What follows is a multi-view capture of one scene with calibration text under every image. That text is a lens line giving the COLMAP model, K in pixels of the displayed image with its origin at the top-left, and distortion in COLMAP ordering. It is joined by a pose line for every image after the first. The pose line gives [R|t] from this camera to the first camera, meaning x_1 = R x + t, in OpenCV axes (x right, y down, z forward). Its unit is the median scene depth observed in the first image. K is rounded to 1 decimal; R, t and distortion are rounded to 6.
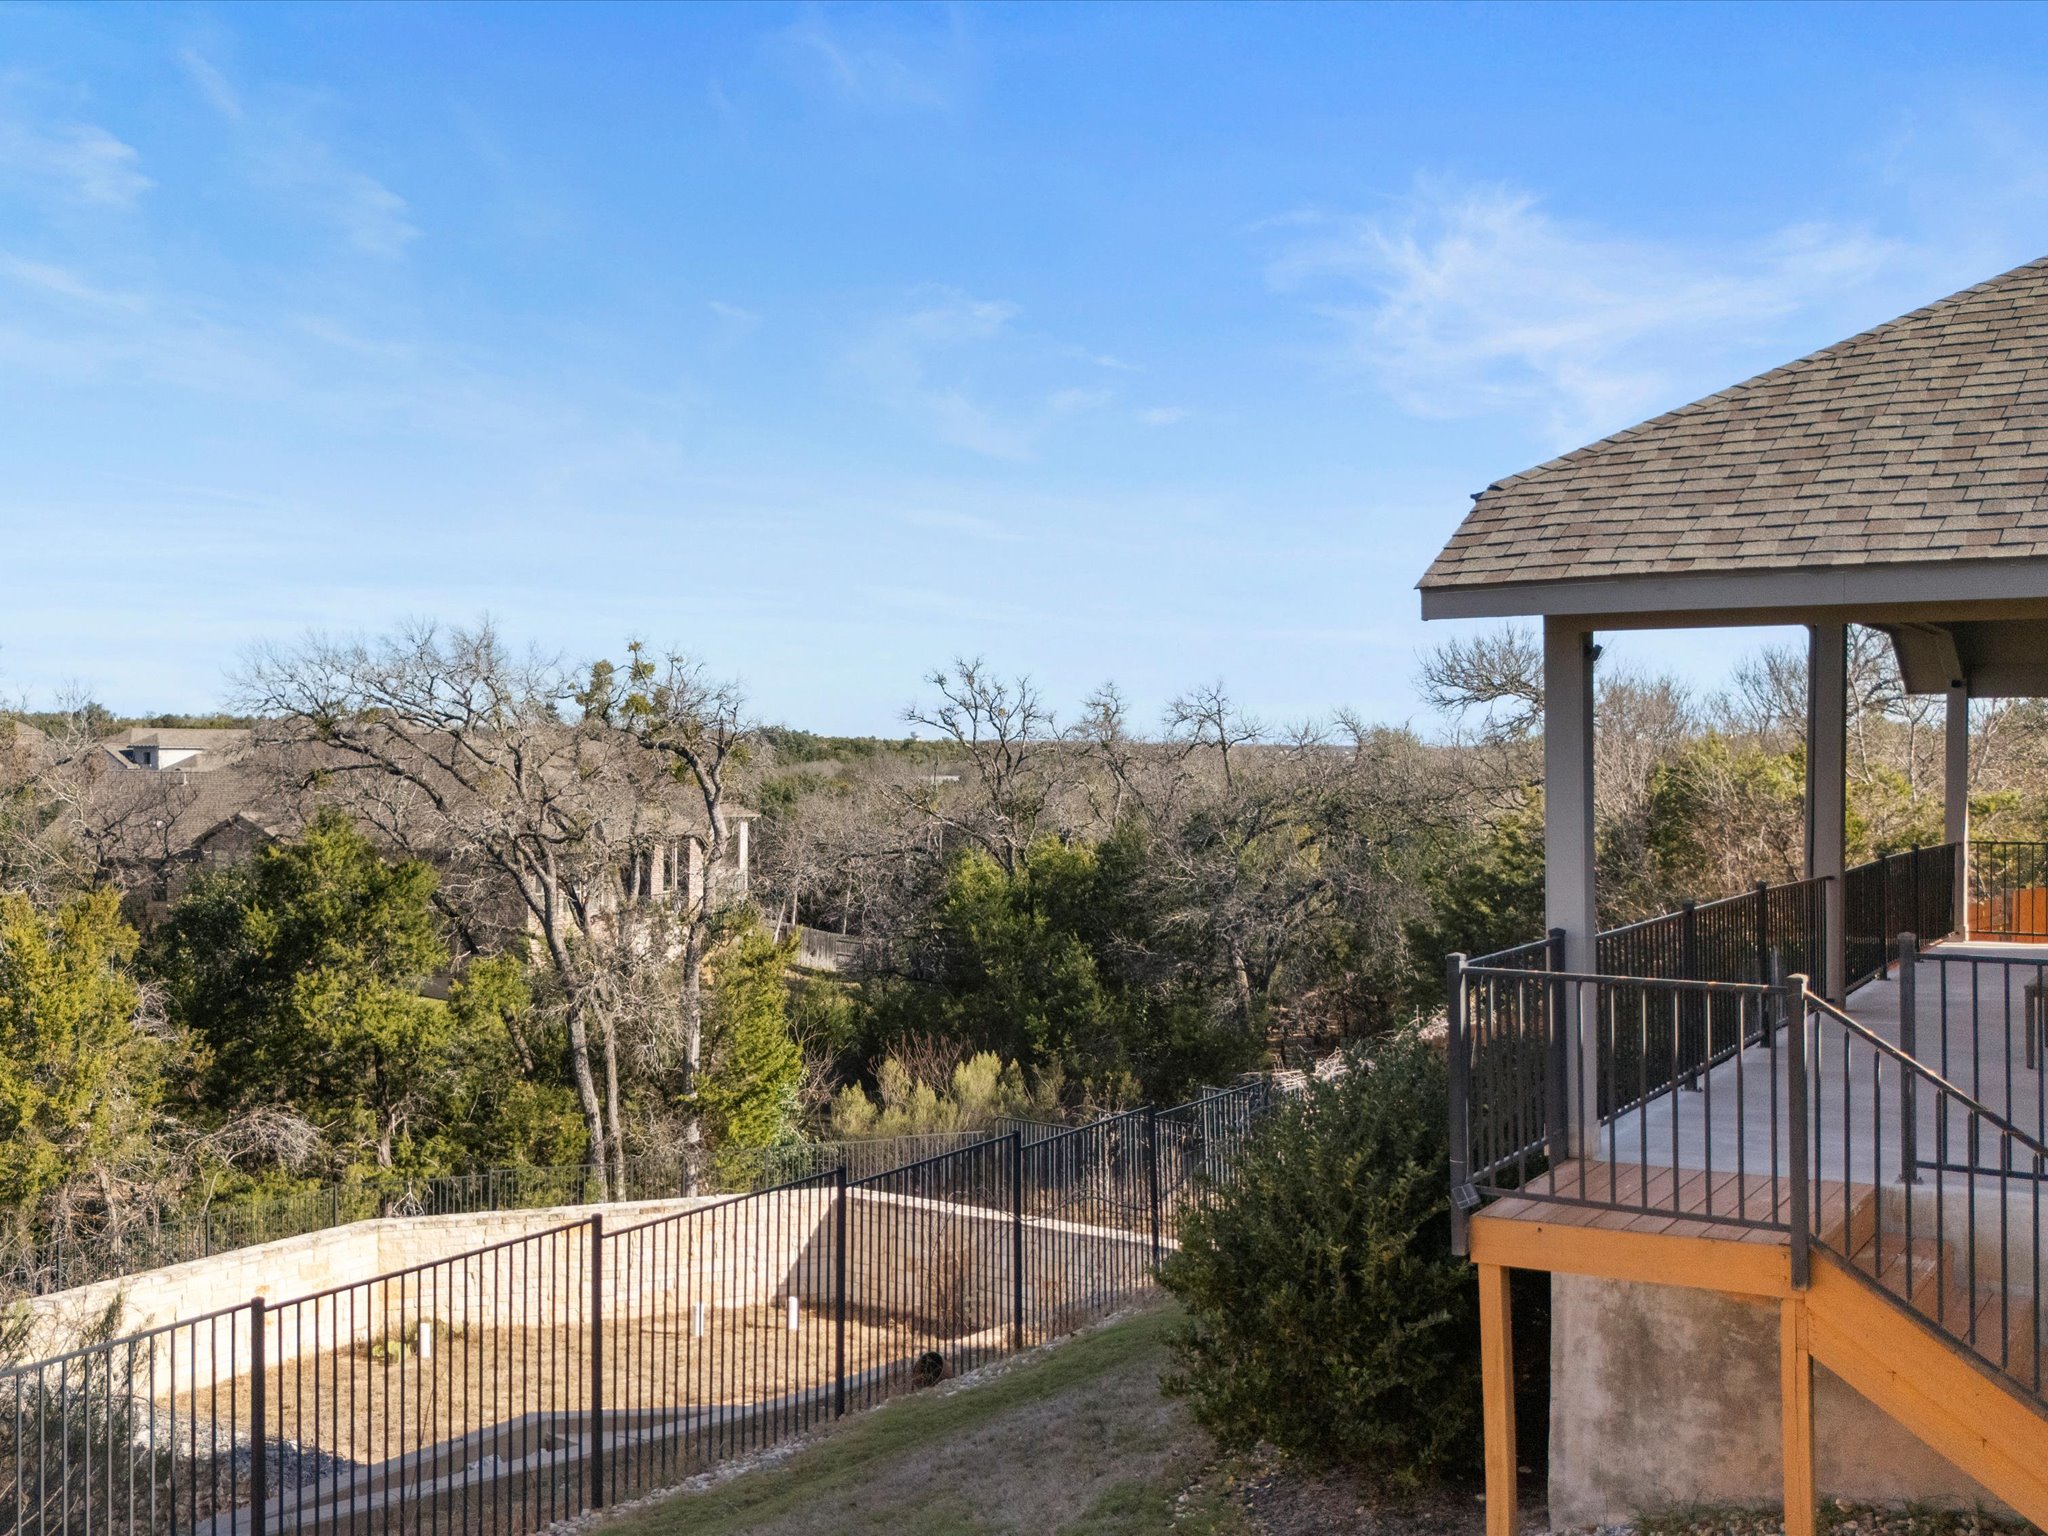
lens RADIAL K [[1961.4, 0, 1012.9], [0, 1961.4, 756.2], [0, 0, 1]] dist [0.006978, 0.000000]
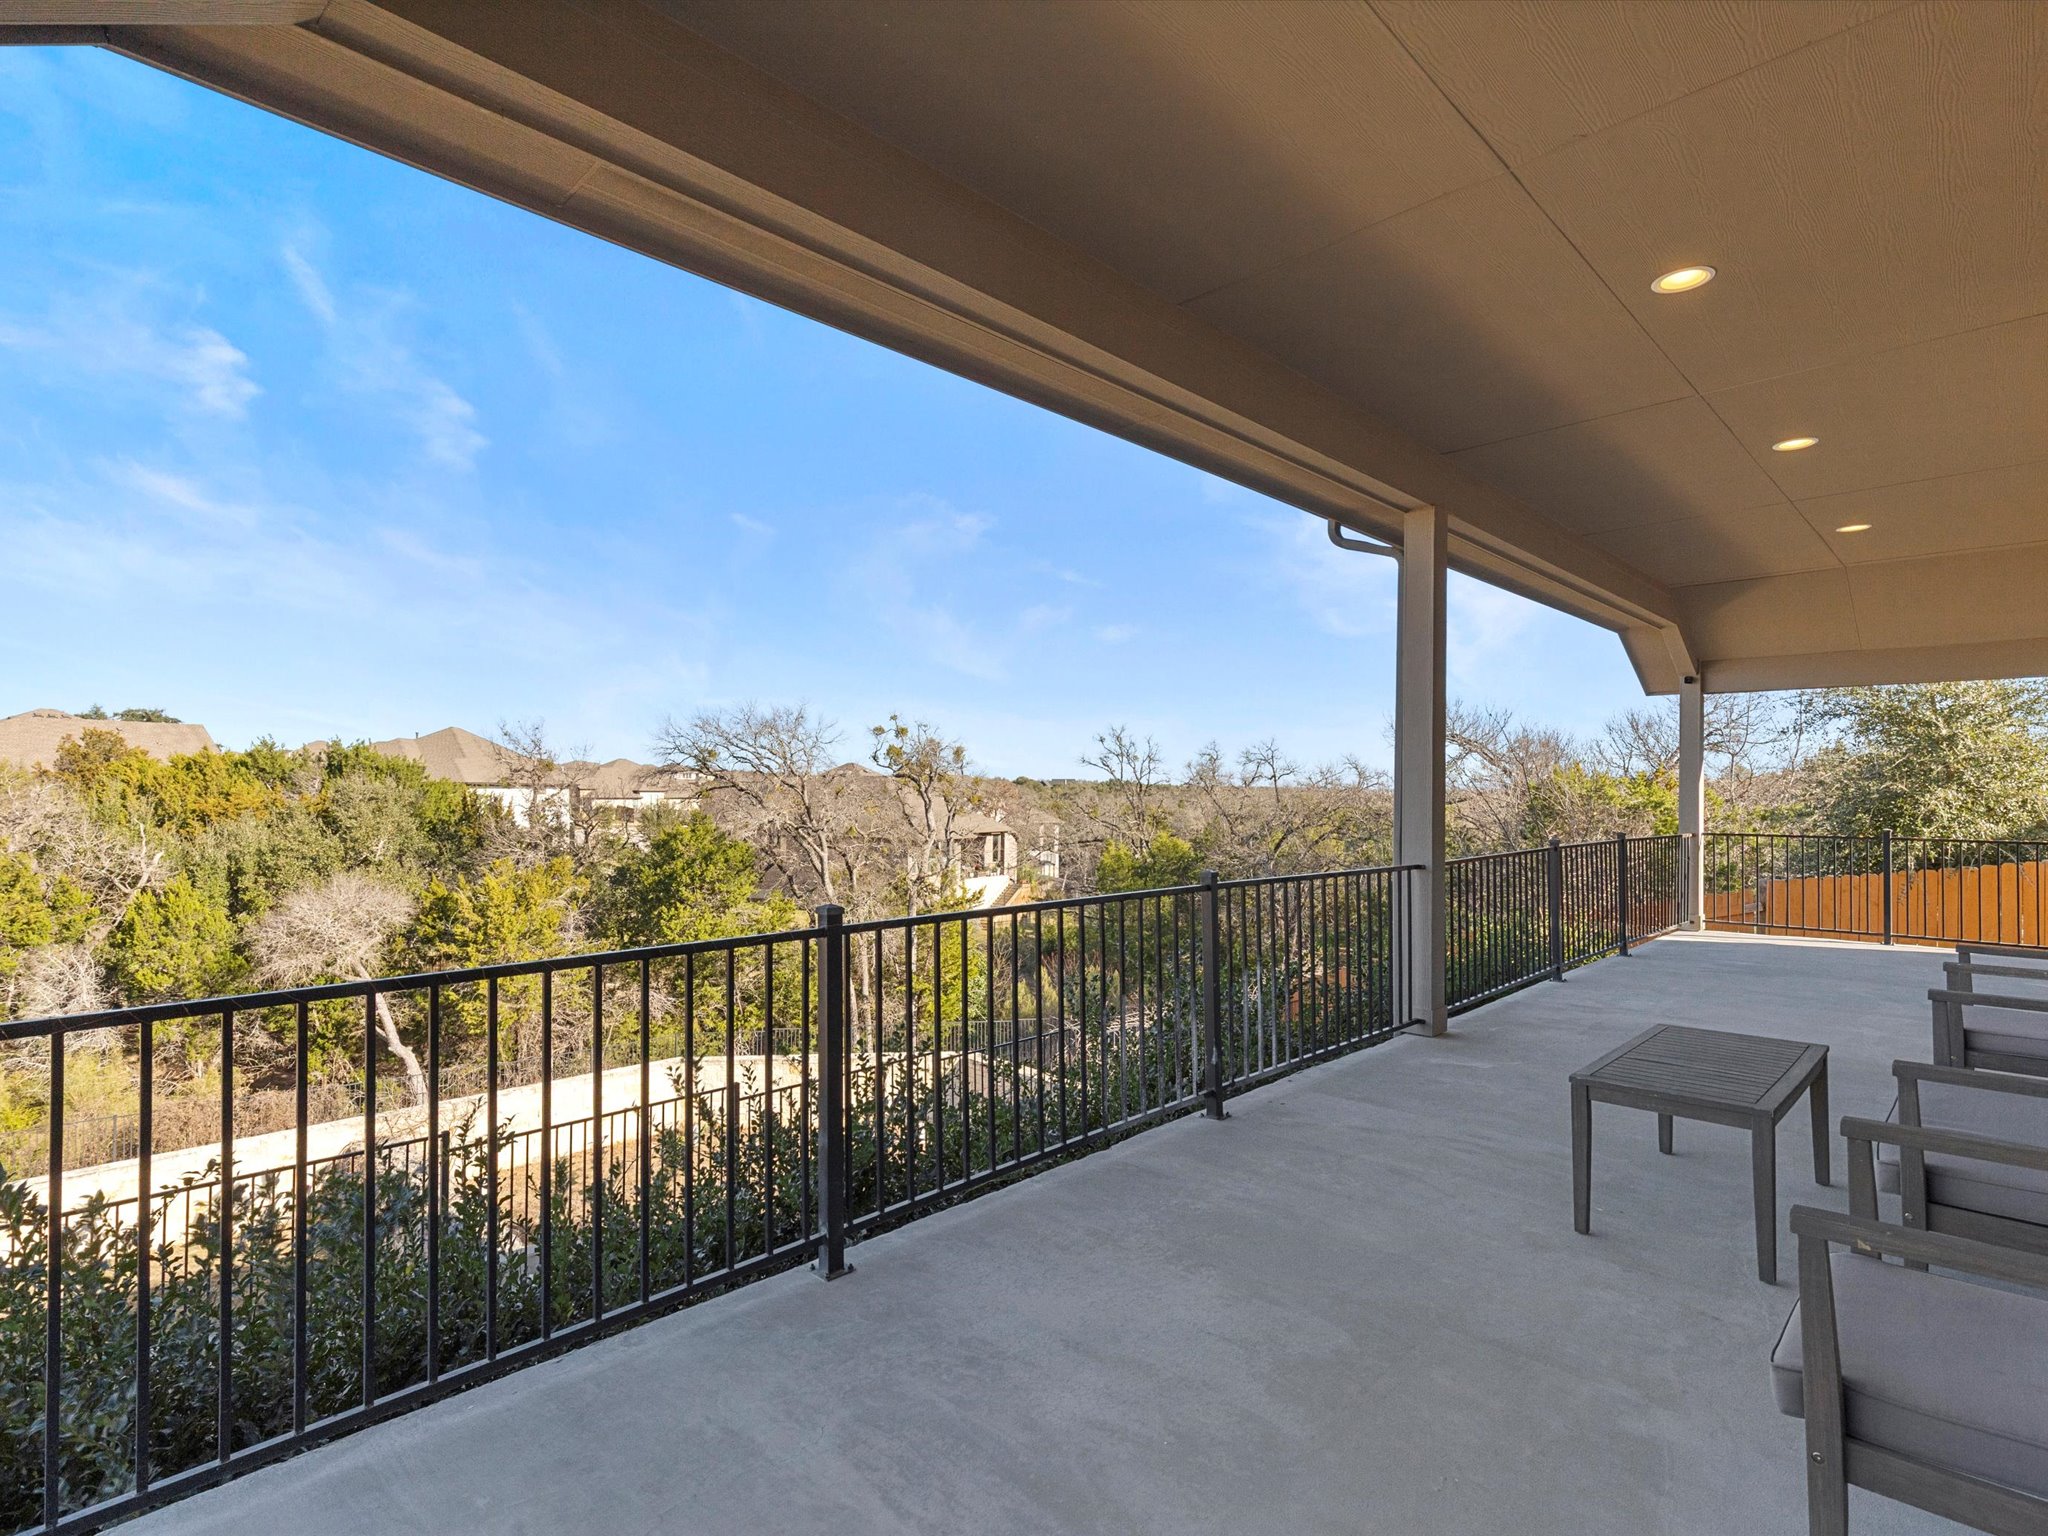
lens RADIAL K [[1024.3, 0, 1022.2], [0, 1024.3, 772.4], [0, 0, 1]] dist [-0.014781, -0.000393]
pose [[0.978220, -0.001559, -0.207566, 0.110070], [-0.002708, 0.999791, -0.020272, 0.010324], [0.207554, 0.020393, 0.978011, 0.179990]]
